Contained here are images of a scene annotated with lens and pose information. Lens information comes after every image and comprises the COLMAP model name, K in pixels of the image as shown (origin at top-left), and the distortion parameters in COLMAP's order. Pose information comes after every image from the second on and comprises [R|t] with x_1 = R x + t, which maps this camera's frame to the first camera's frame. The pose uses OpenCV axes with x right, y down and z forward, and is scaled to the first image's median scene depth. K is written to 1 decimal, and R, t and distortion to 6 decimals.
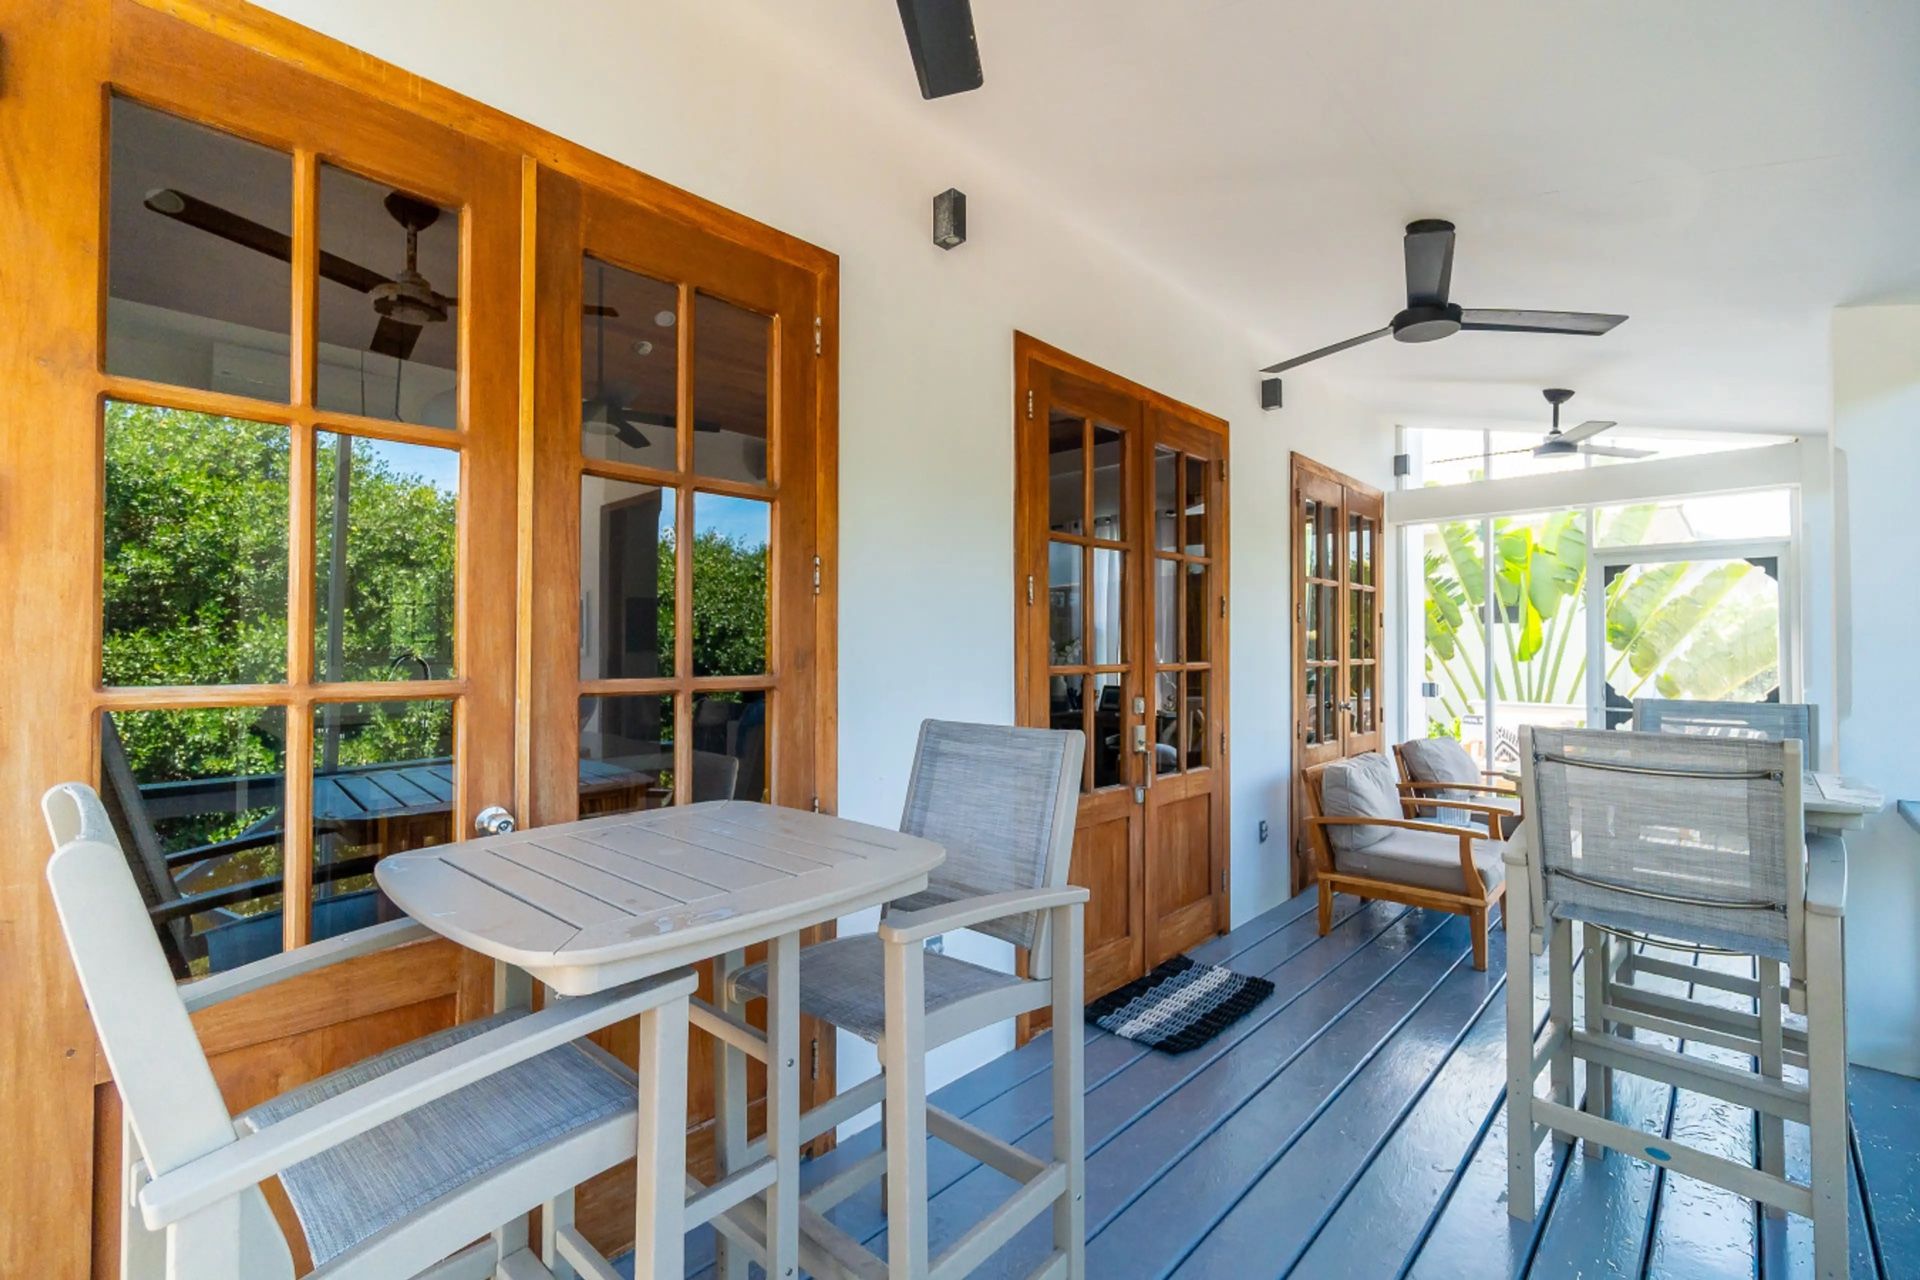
lens RADIAL K [[829.0, 0, 950.4], [0, 829.0, 632.0], [0, 0, 1]] dist [0.001027, -0.000025]
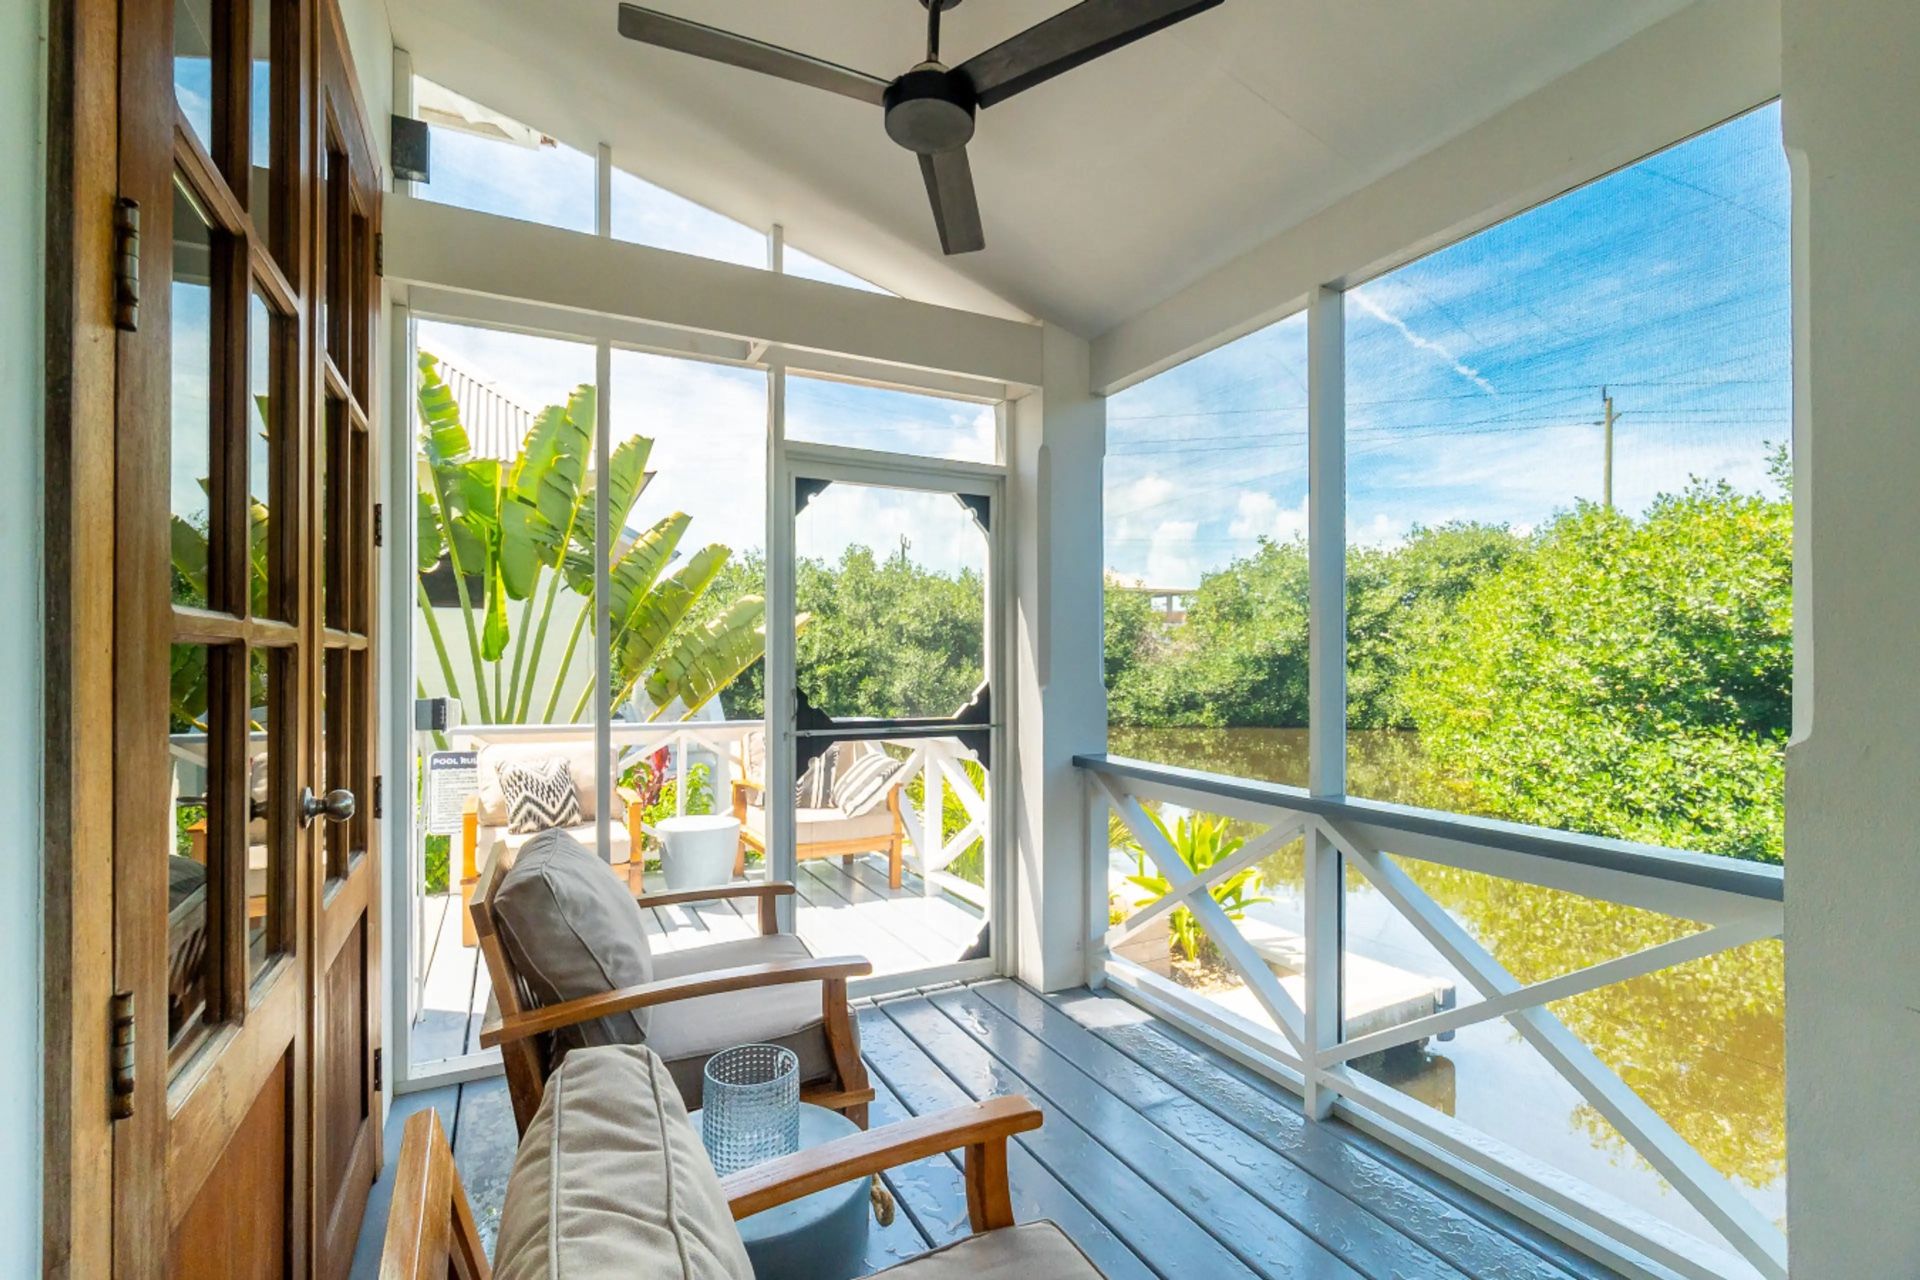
lens RADIAL K [[829.0, 0, 950.4], [0, 829.0, 632.0], [0, 0, 1]] dist [0.001027, -0.000025]
pose [[0.316540, 0.031146, 0.948068, 0.197101], [-0.019408, 0.999464, -0.026354, 0.024364], [-0.948381, -0.010058, 0.316975, 0.477275]]
